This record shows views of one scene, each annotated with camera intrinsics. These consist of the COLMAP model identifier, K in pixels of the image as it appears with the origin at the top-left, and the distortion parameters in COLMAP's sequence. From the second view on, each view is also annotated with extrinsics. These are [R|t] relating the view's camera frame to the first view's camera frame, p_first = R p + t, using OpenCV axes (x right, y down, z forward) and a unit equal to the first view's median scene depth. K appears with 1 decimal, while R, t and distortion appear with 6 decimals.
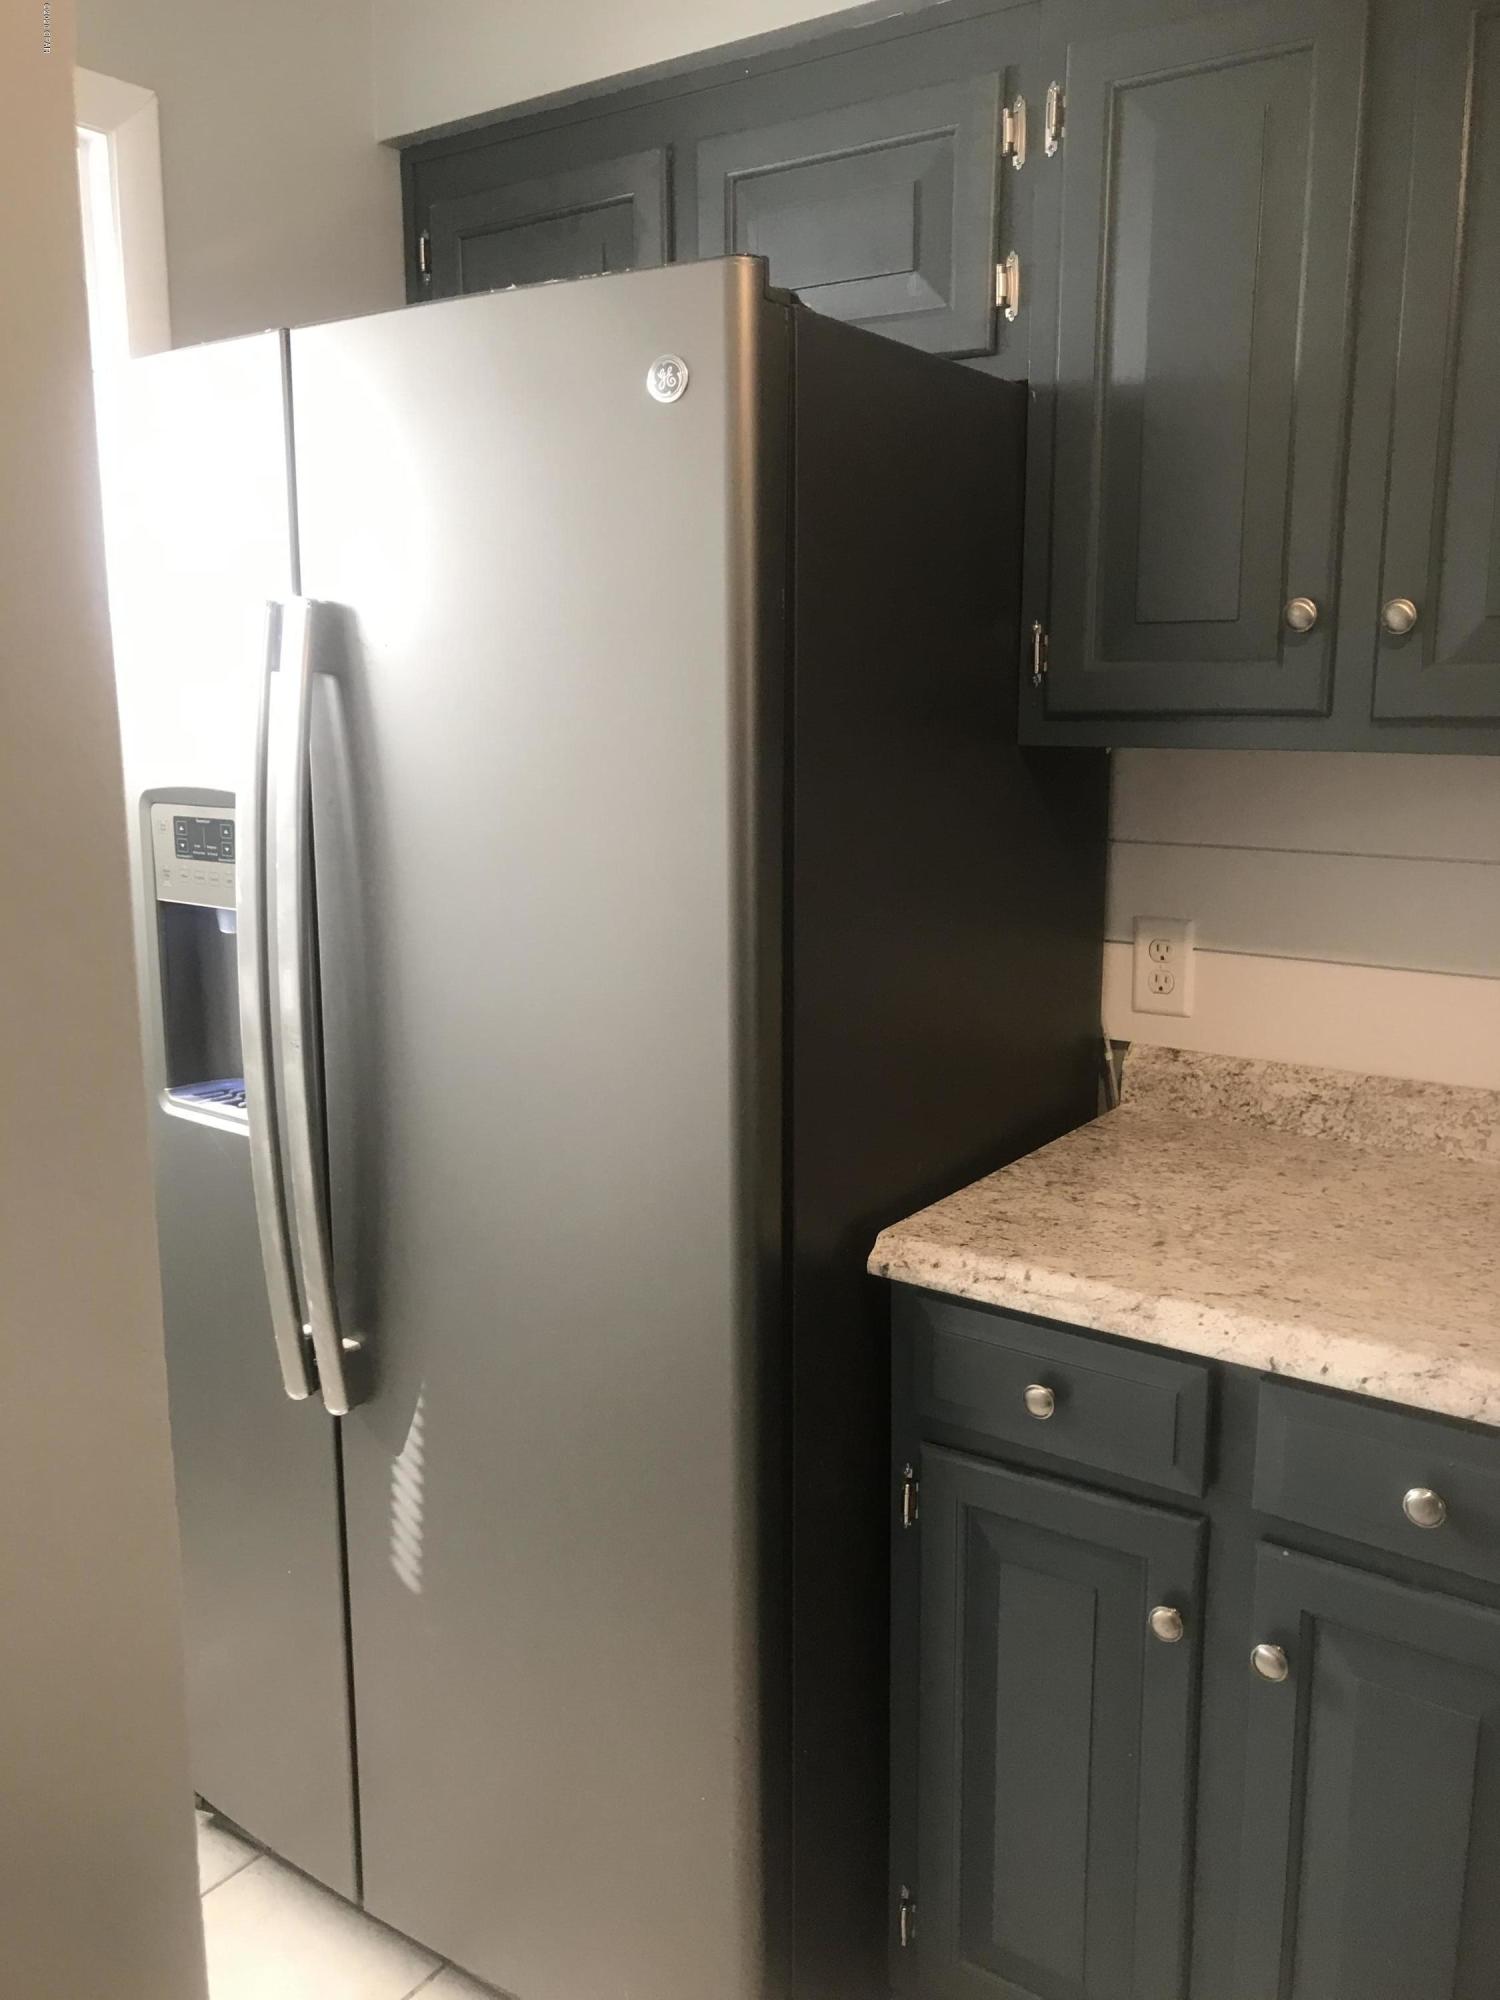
lens RADIAL K [[1651.7, 0, 747.0], [0, 1651.7, 996.7], [0, 0, 1]] dist [0.009862, 0.004110]
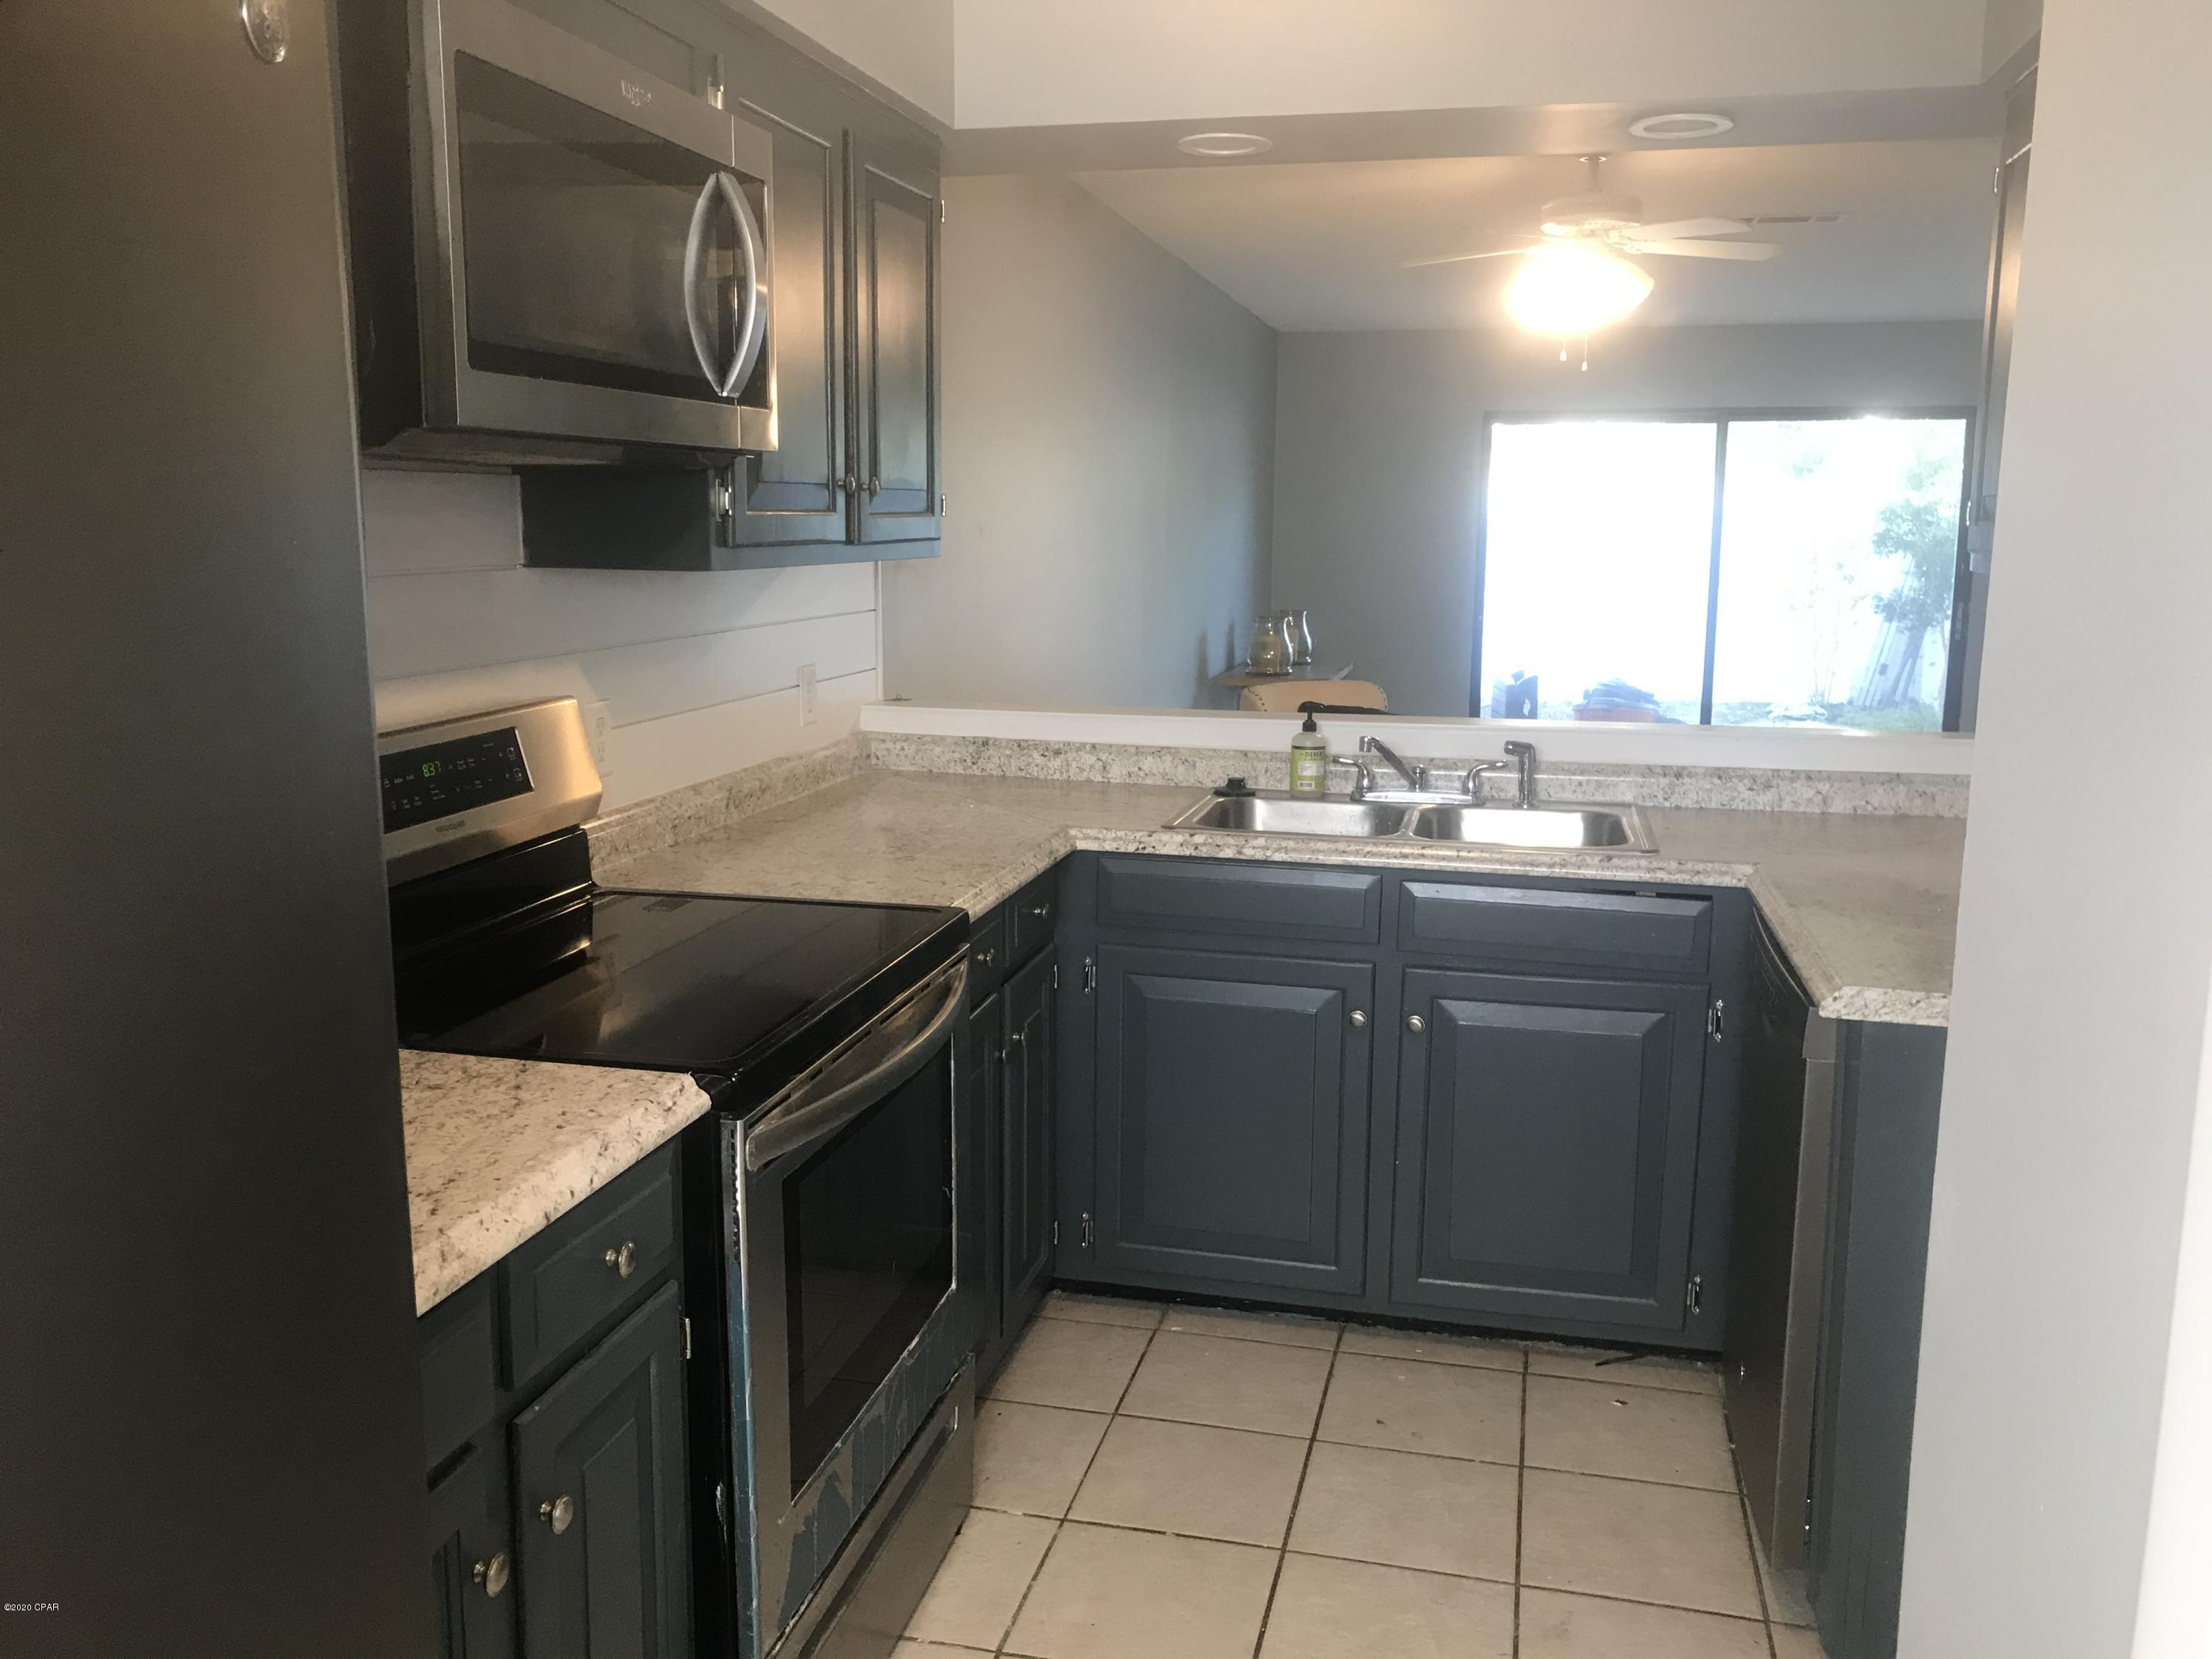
lens RADIAL K [[1826.8, 0, 1108.3], [0, 1826.8, 828.5], [0, 0, 1]] dist [0.009862, 0.004110]
pose [[-0.372828, -0.158914, 0.914191, -1.684119], [0.171908, 0.956341, 0.236348, -0.442863], [-0.911837, 0.245274, -0.329232, 2.140276]]
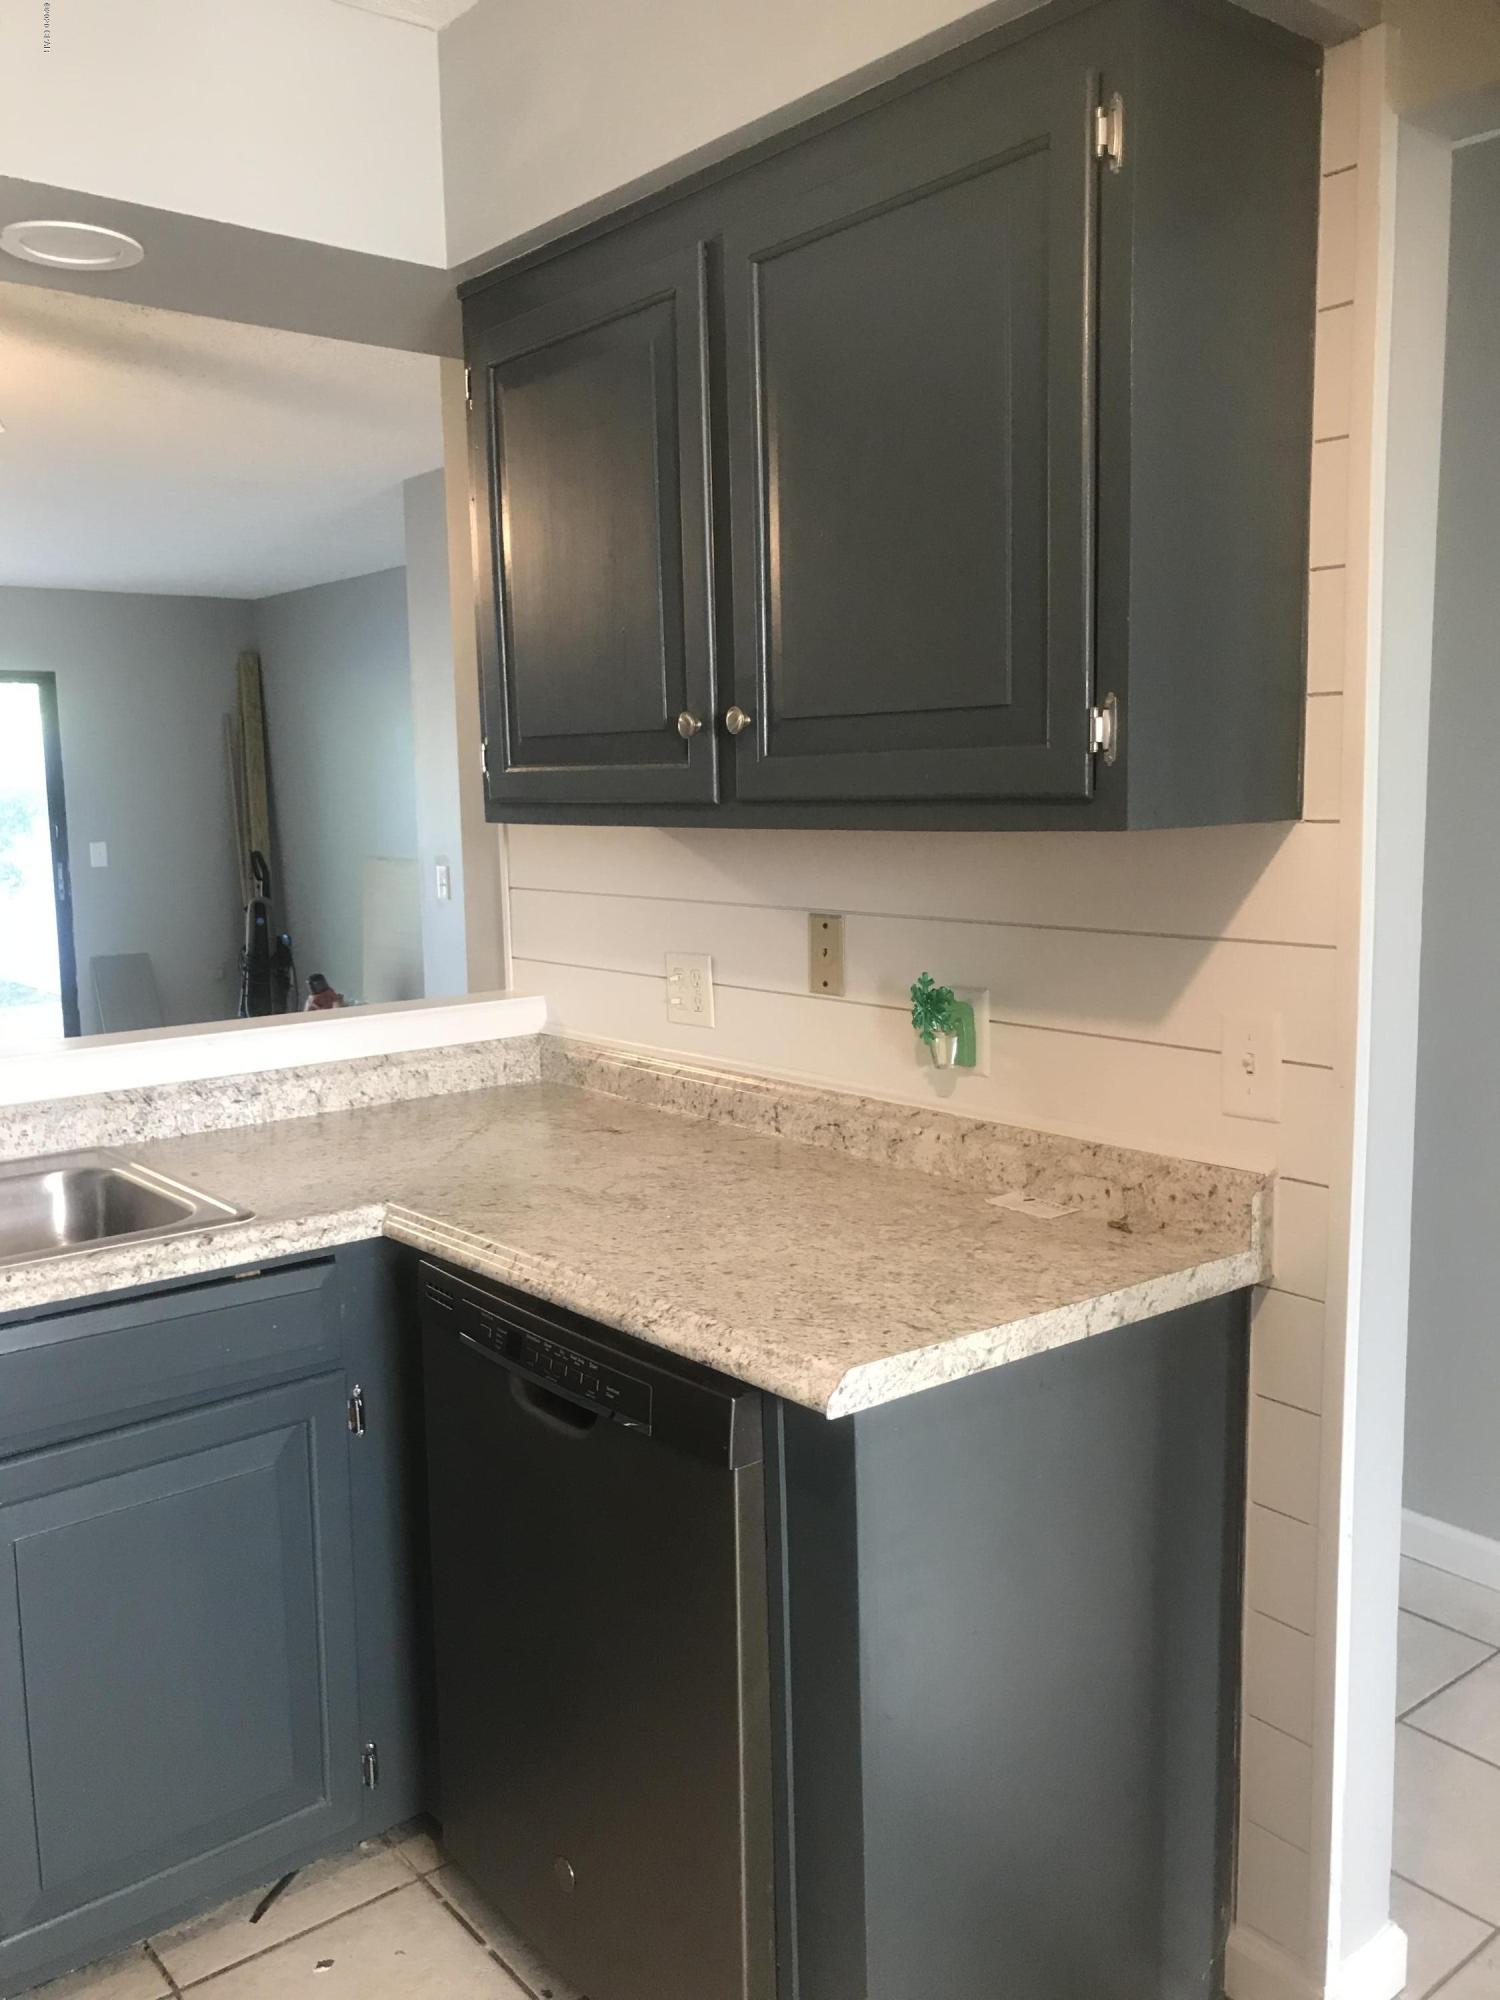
lens RADIAL K [[1651.7, 0, 752.1], [0, 1651.7, 991.0], [0, 0, 1]] dist [0.009862, 0.004110]
pose [[-0.961686, -0.014827, 0.273753, 0.081472], [0.073531, 0.948001, 0.309658, -0.348916], [-0.264110, 0.317923, -0.910588, 1.837149]]
